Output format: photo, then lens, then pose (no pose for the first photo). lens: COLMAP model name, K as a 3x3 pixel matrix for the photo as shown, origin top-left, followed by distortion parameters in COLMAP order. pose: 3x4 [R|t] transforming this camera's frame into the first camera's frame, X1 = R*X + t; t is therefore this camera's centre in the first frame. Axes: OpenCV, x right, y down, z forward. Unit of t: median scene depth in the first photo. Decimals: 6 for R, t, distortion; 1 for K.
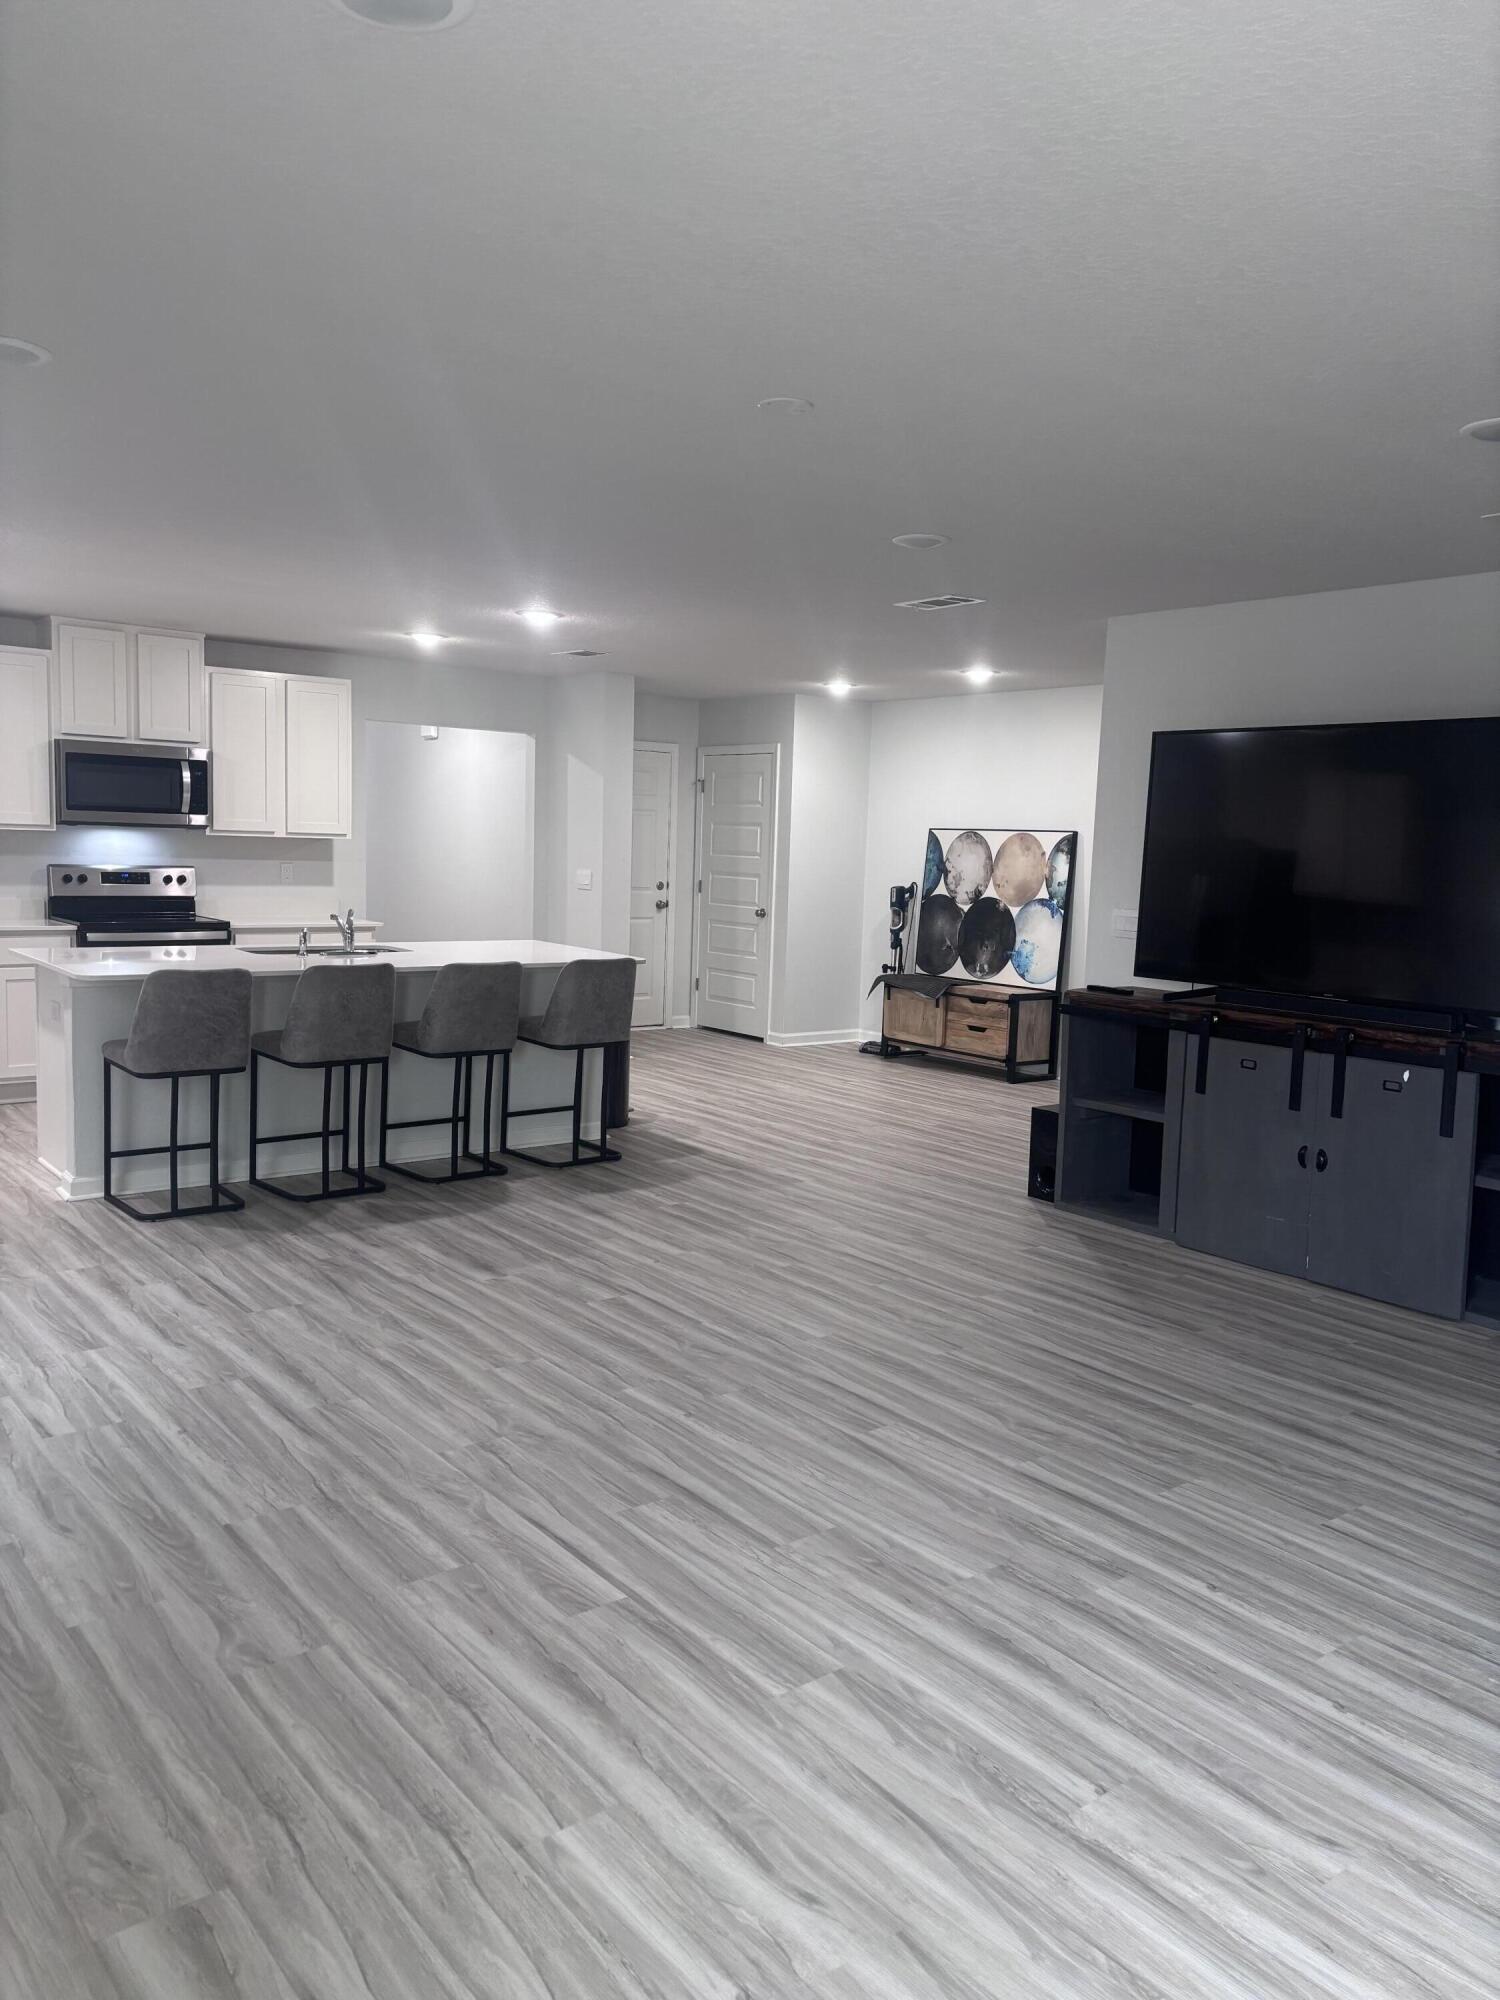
lens RADIAL K [[1503.3, 0, 750.0], [0, 1503.3, 1000.0], [0, 0, 1]] dist [0.056148, -0.051561]
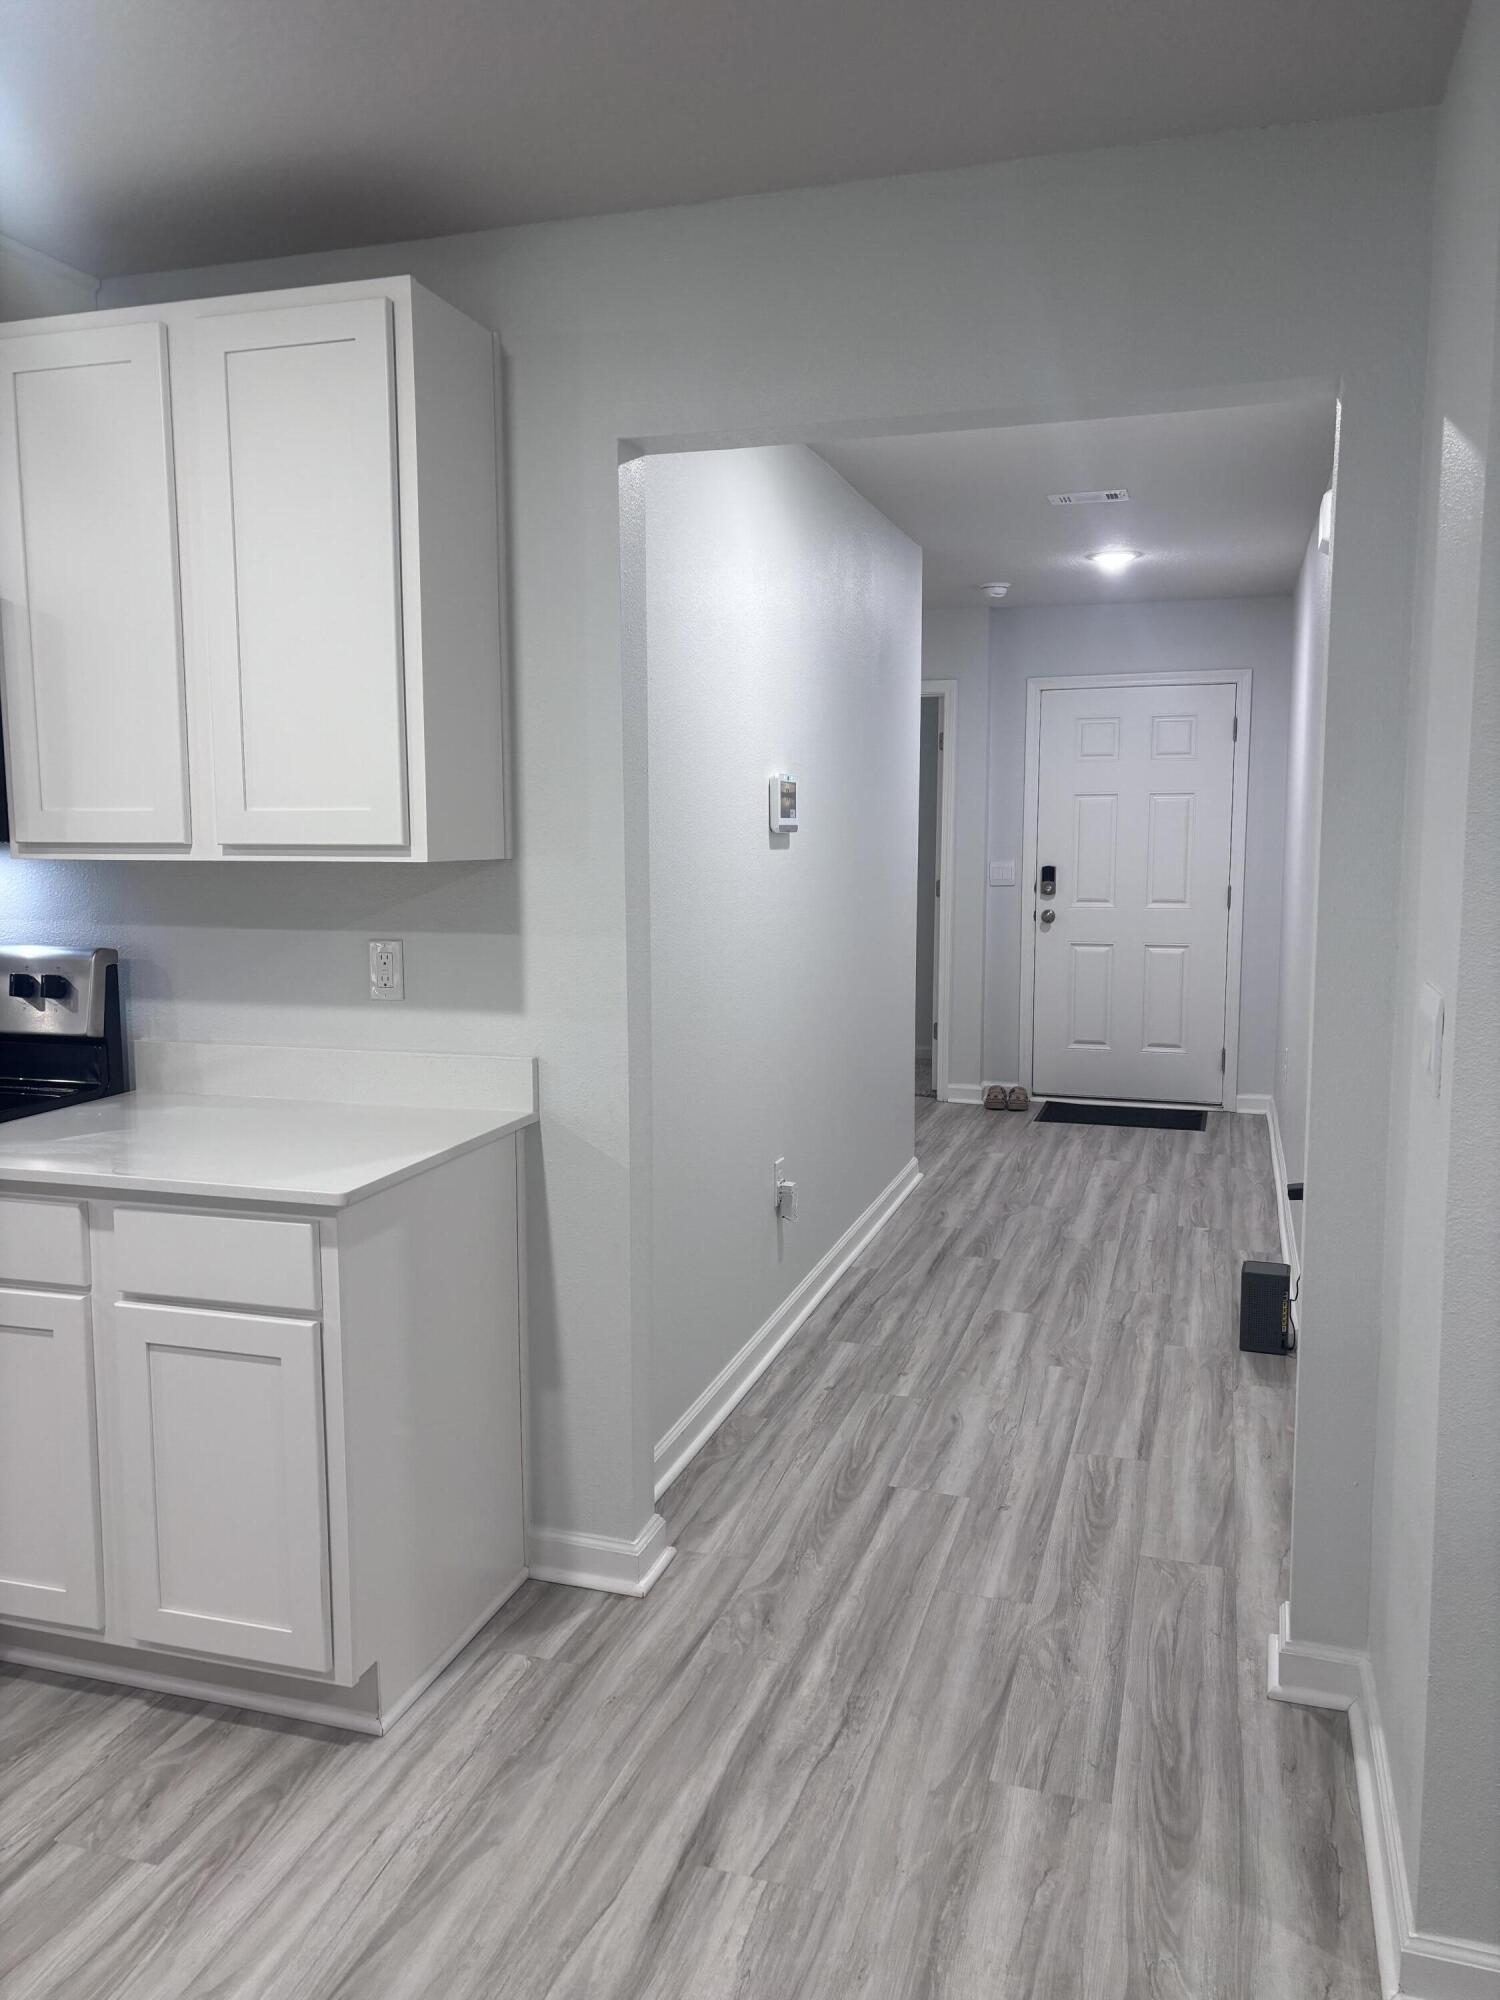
lens RADIAL K [[1503.3, 0, 750.0], [0, 1503.3, 1000.0], [0, 0, 1]] dist [0.056148, -0.051561]
pose [[0.561944, 0.066558, -0.824493, 0.003395], [-0.070458, 0.996986, 0.032461, -0.094600], [0.824169, 0.039851, 0.564940, 0.893633]]
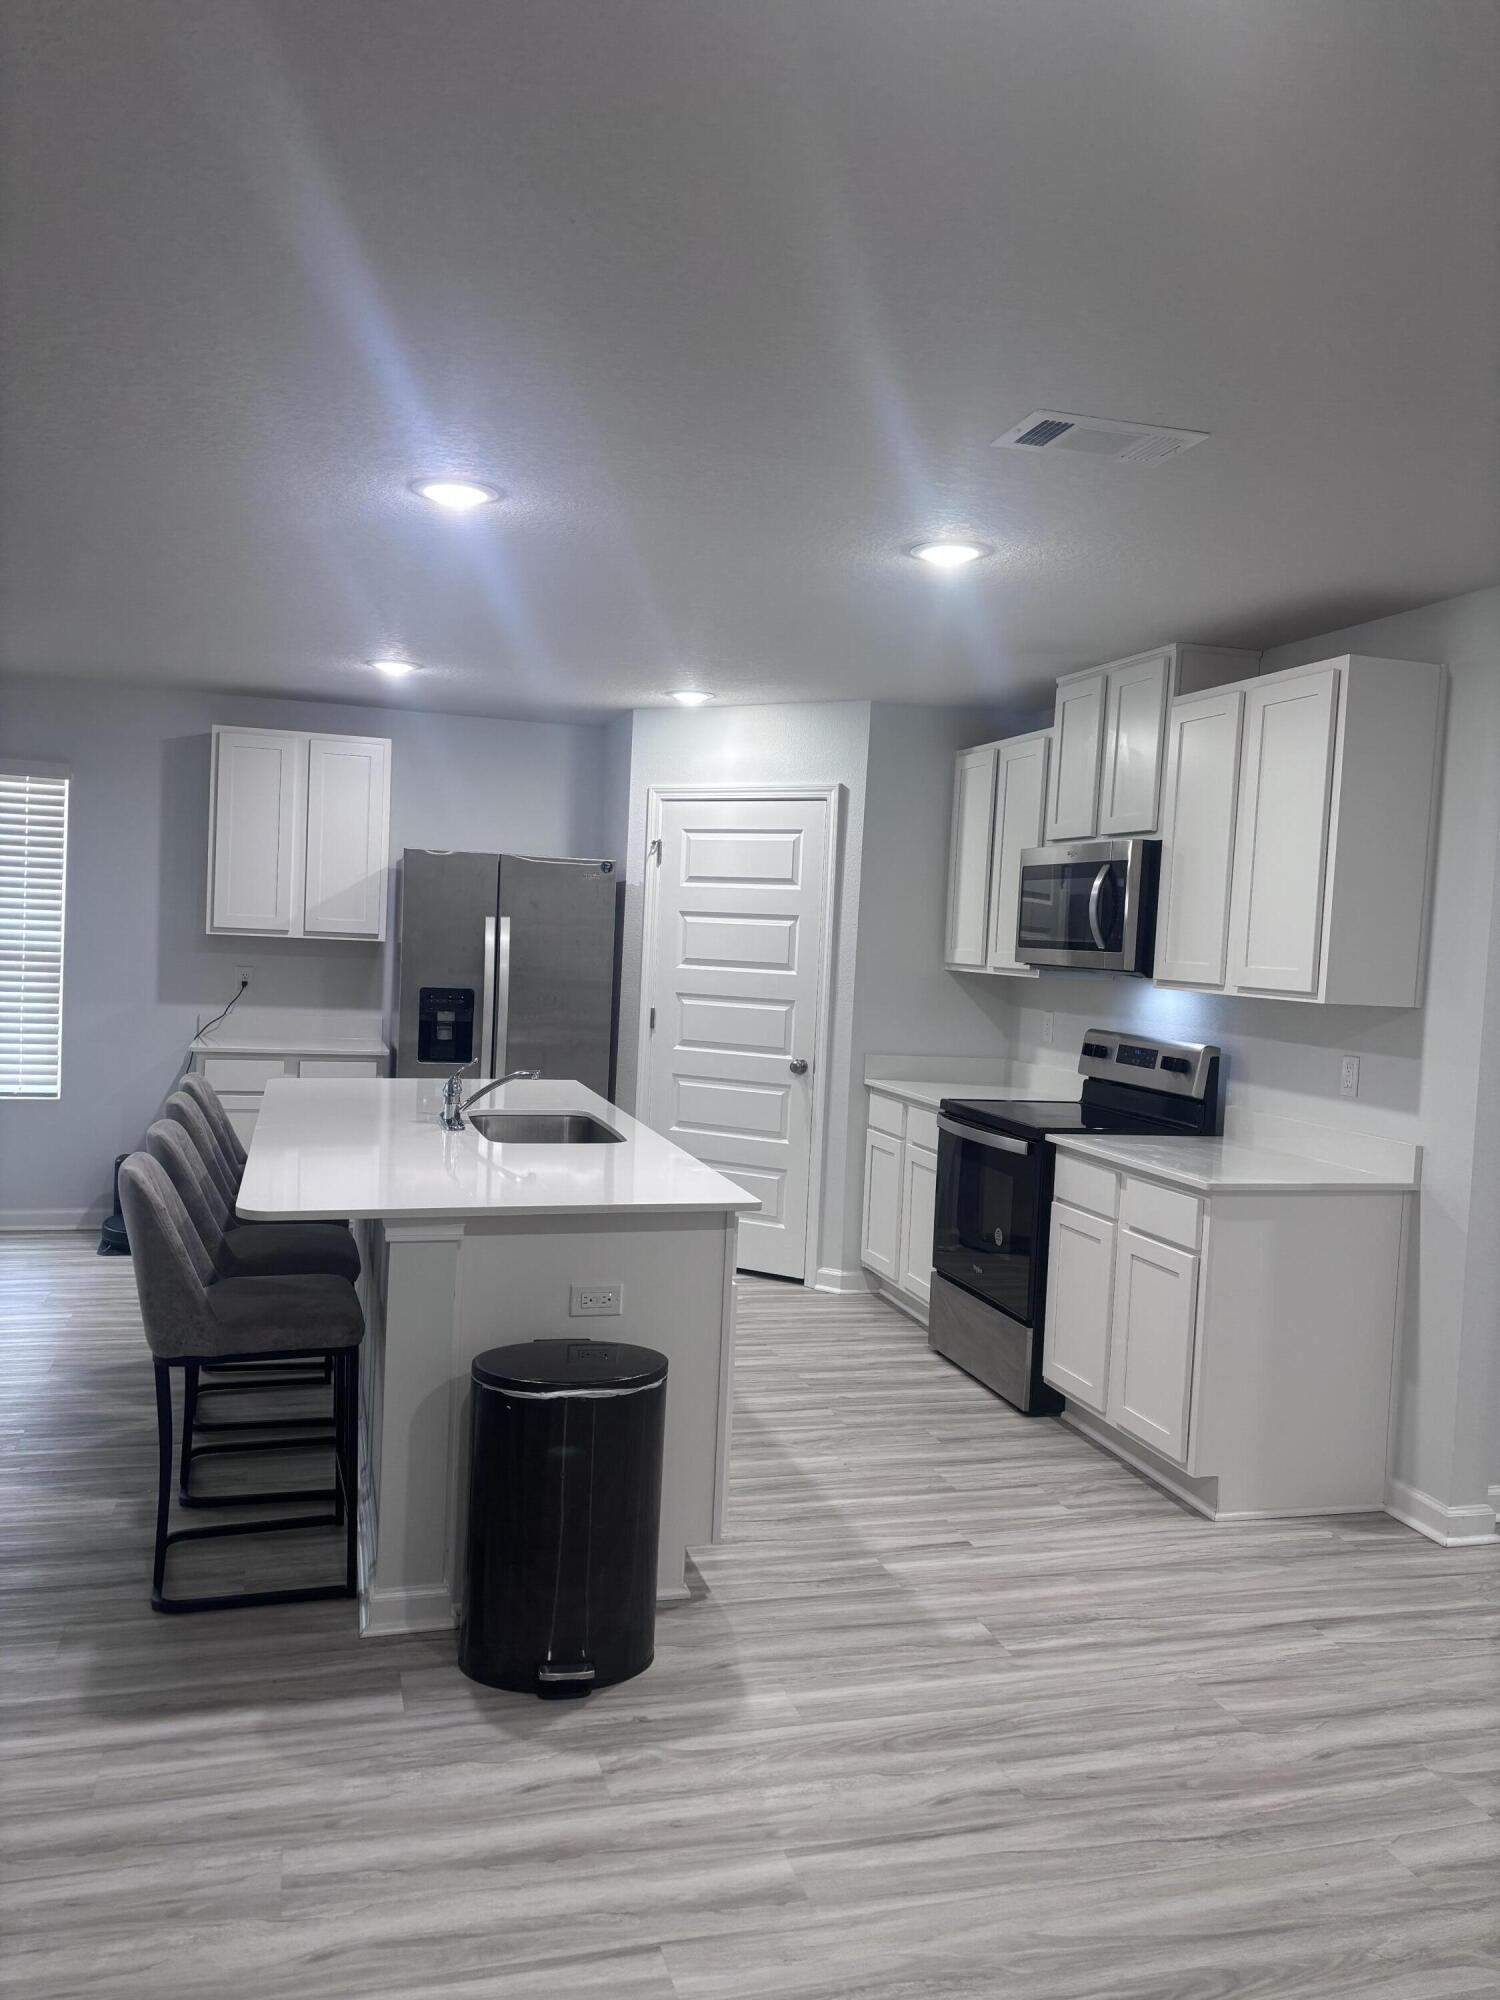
lens RADIAL K [[1503.3, 0, 750.0], [0, 1503.3, 1000.0], [0, 0, 1]] dist [0.056148, -0.051561]
pose [[-0.372580, -0.005696, -0.927982, 0.220569], [-0.159579, 0.985479, 0.058022, -0.106818], [0.914176, 0.169704, -0.368079, 1.011112]]
